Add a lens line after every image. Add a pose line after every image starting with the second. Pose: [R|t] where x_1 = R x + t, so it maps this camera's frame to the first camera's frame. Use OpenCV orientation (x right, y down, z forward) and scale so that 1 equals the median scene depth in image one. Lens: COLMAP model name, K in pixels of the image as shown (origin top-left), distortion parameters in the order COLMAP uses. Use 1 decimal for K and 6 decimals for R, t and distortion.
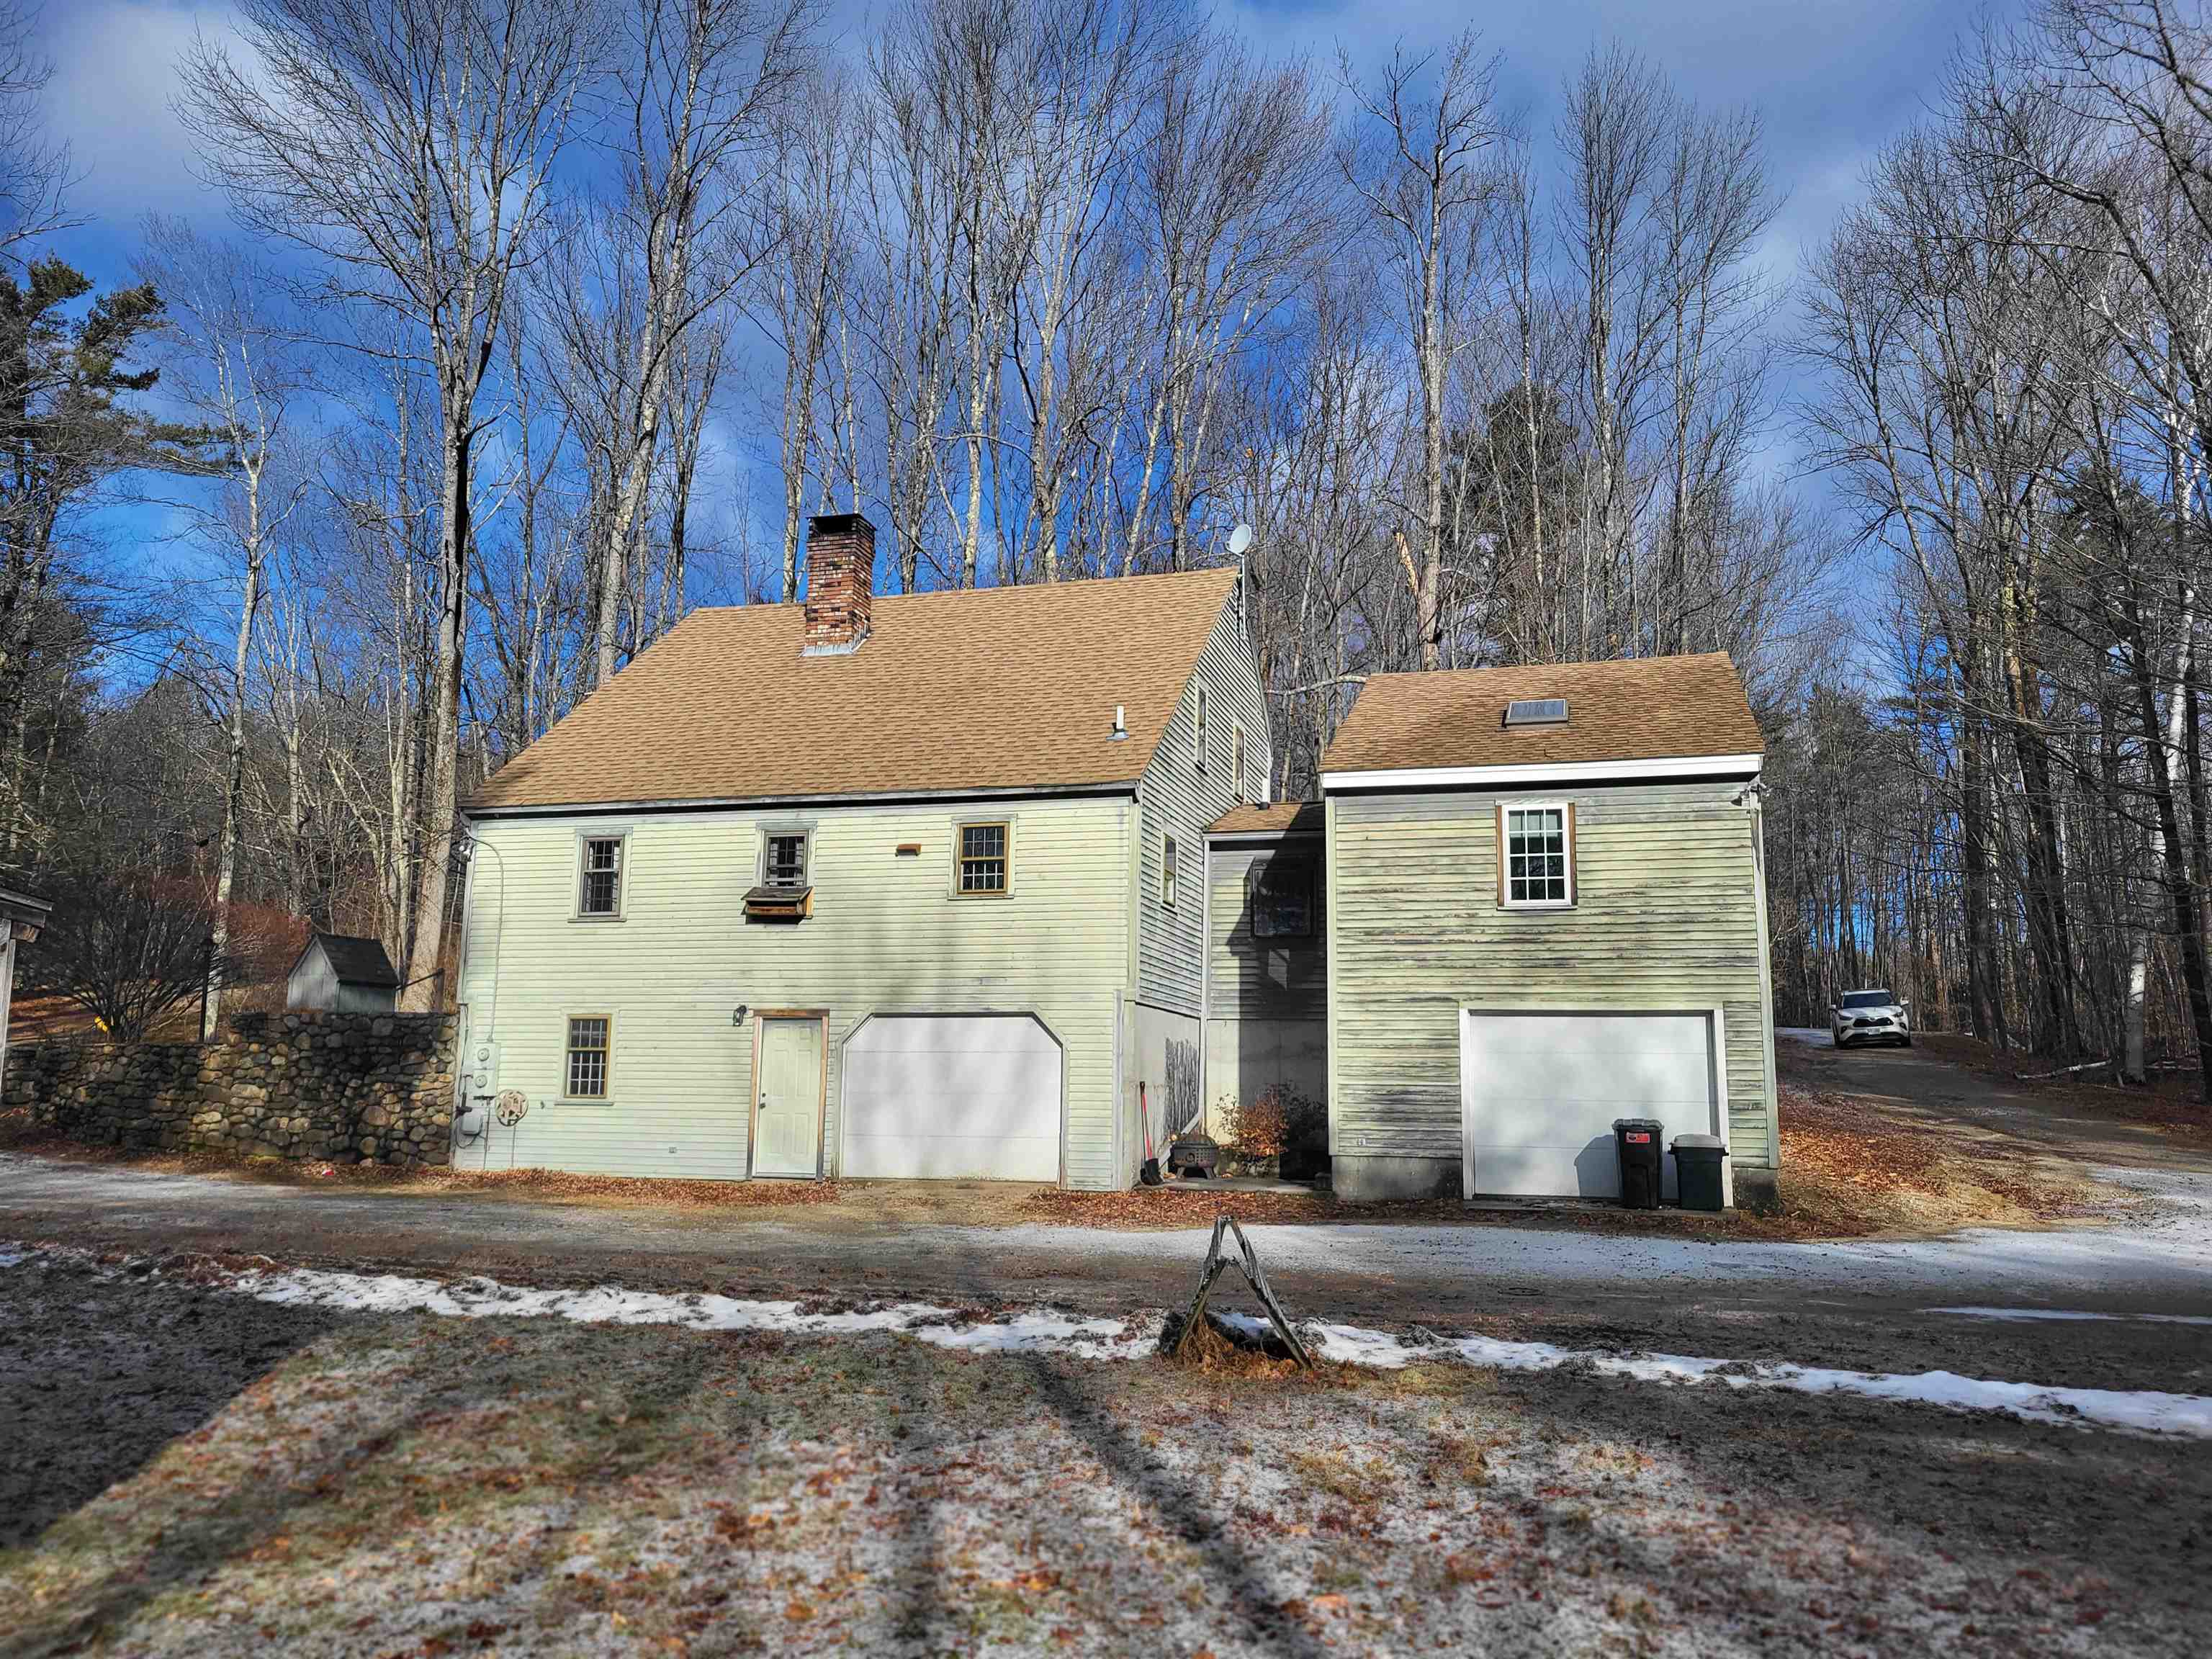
lens RADIAL K [[1680.2, 0, 1102.6], [0, 1680.2, 833.1], [0, 0, 1]] dist [0.035891, -0.007664]
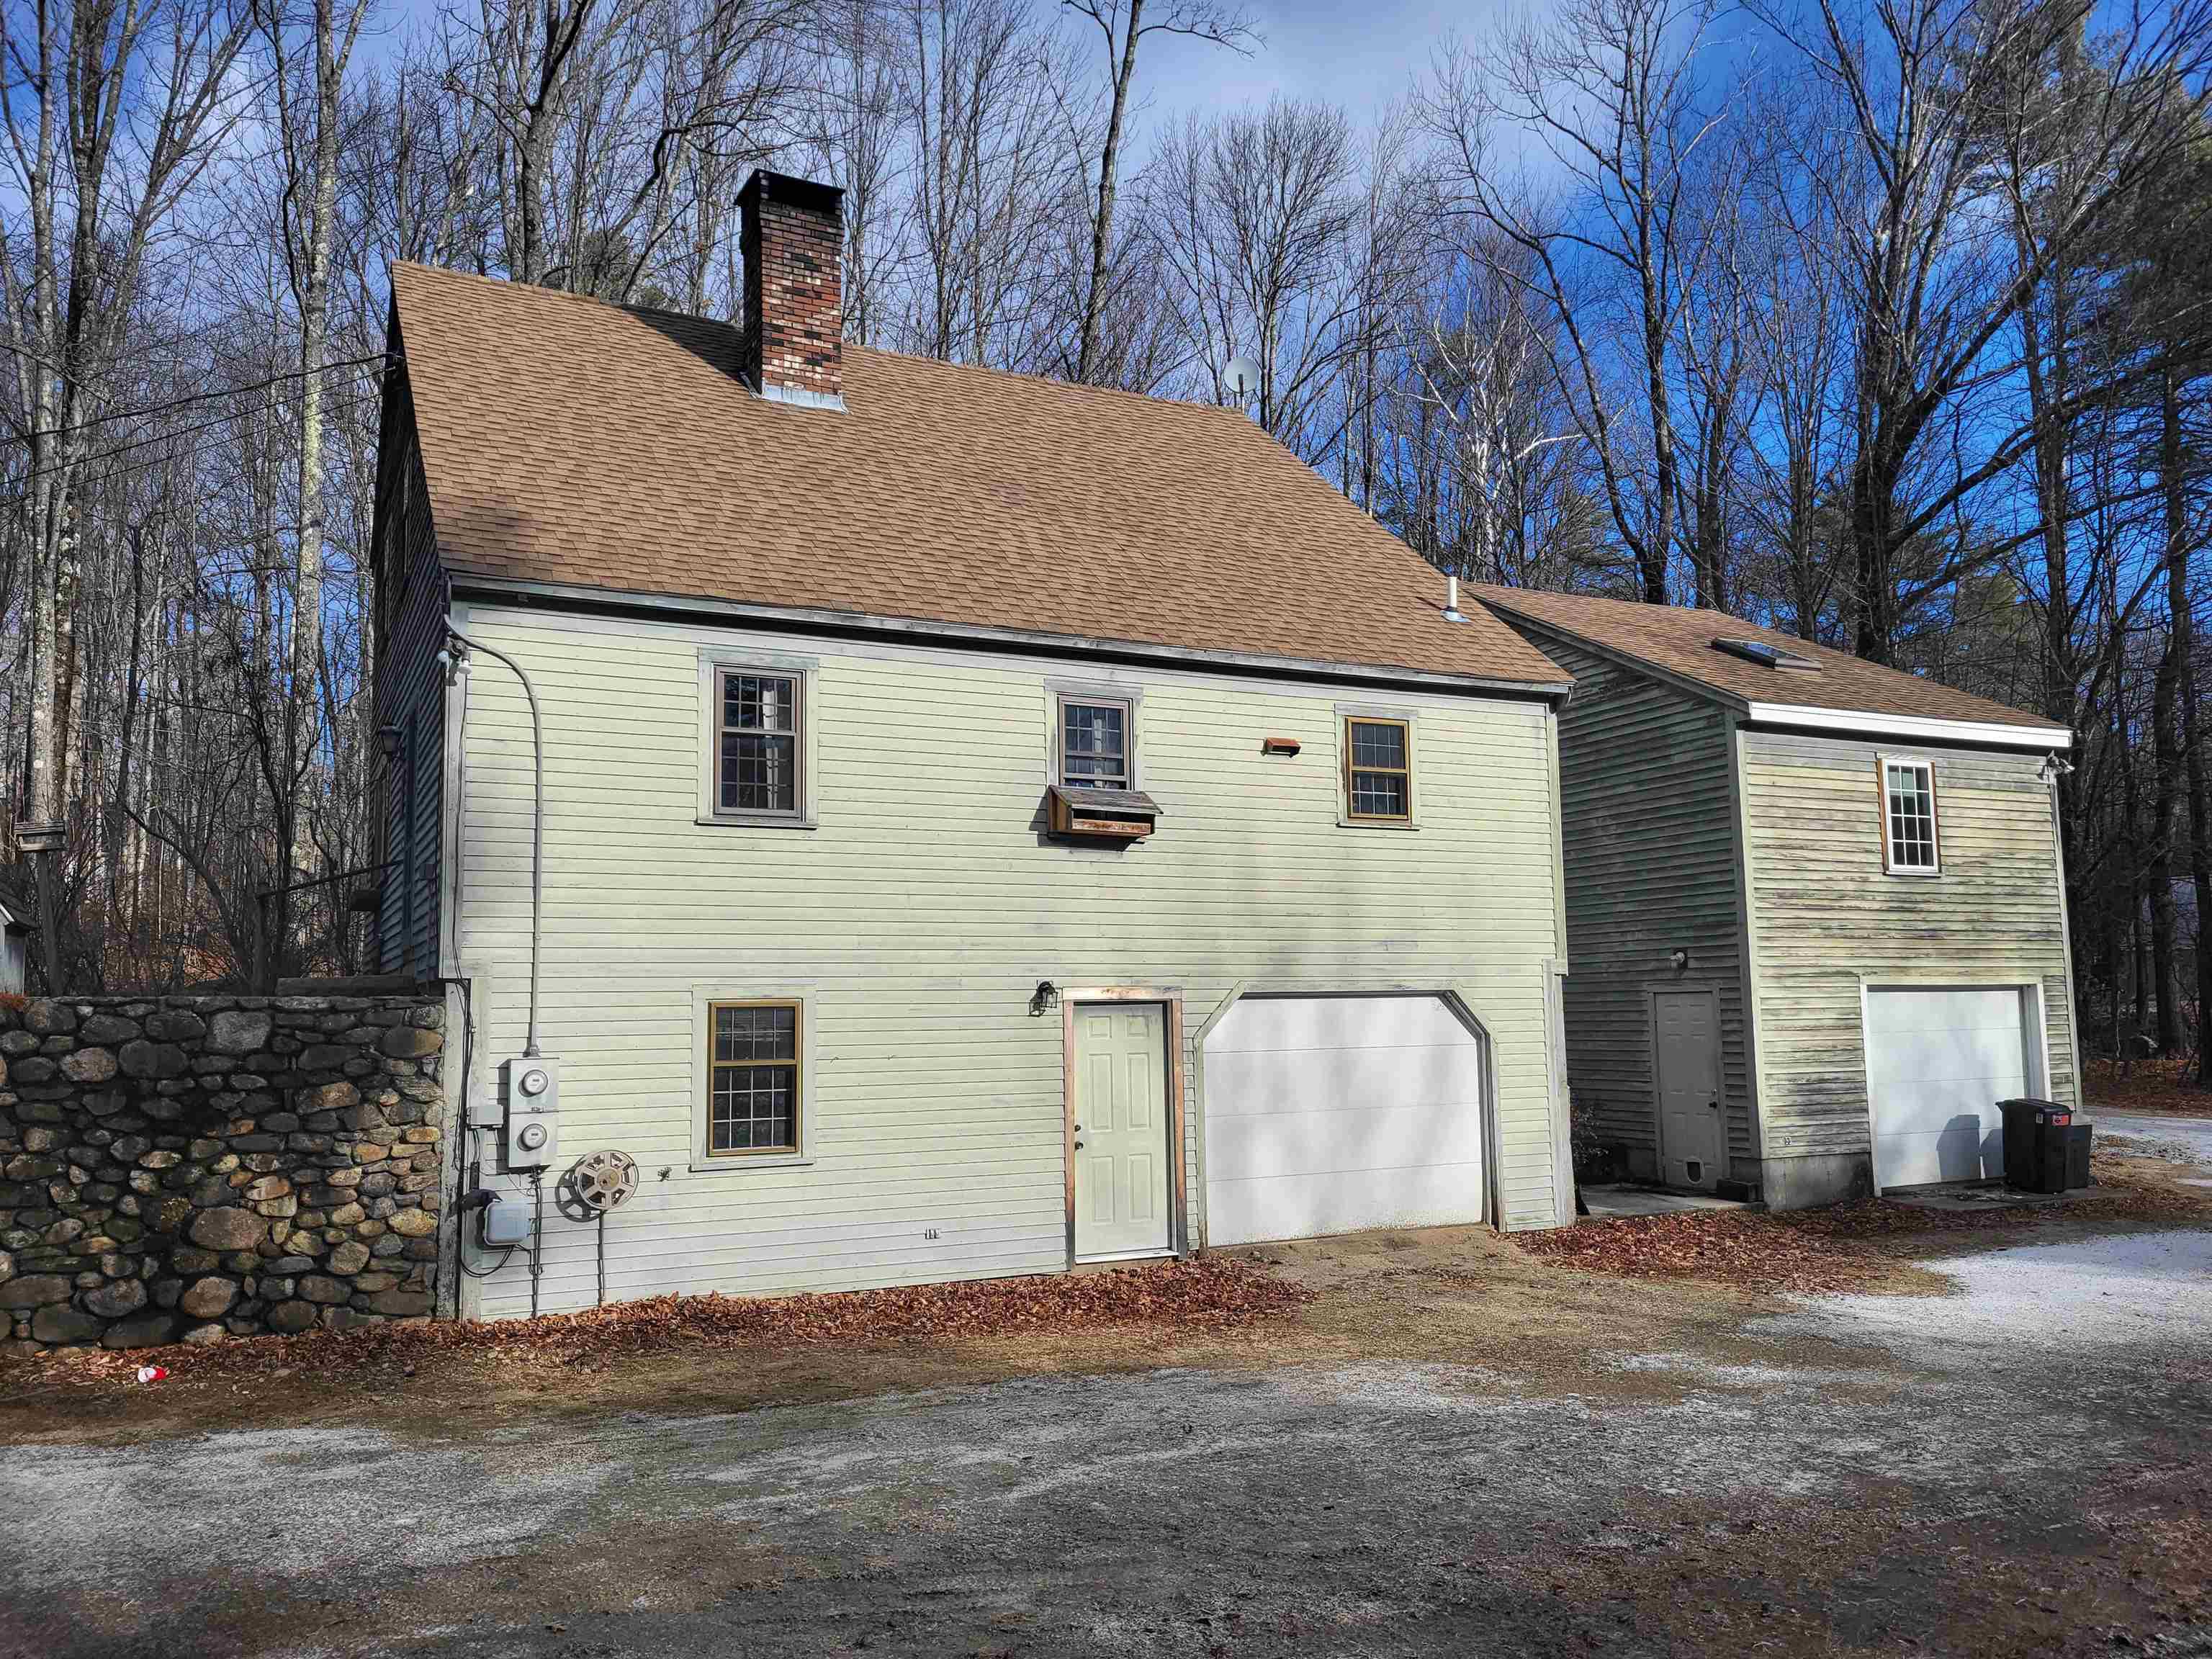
lens RADIAL K [[1680.2, 0, 1107.3], [0, 1680.2, 820.7], [0, 0, 1]] dist [0.035891, -0.007664]
pose [[0.726737, 0.050008, 0.685093, -0.632846], [-0.087678, 0.995942, 0.020309, 0.032008], [-0.681297, -0.074827, 0.728172, 0.571282]]
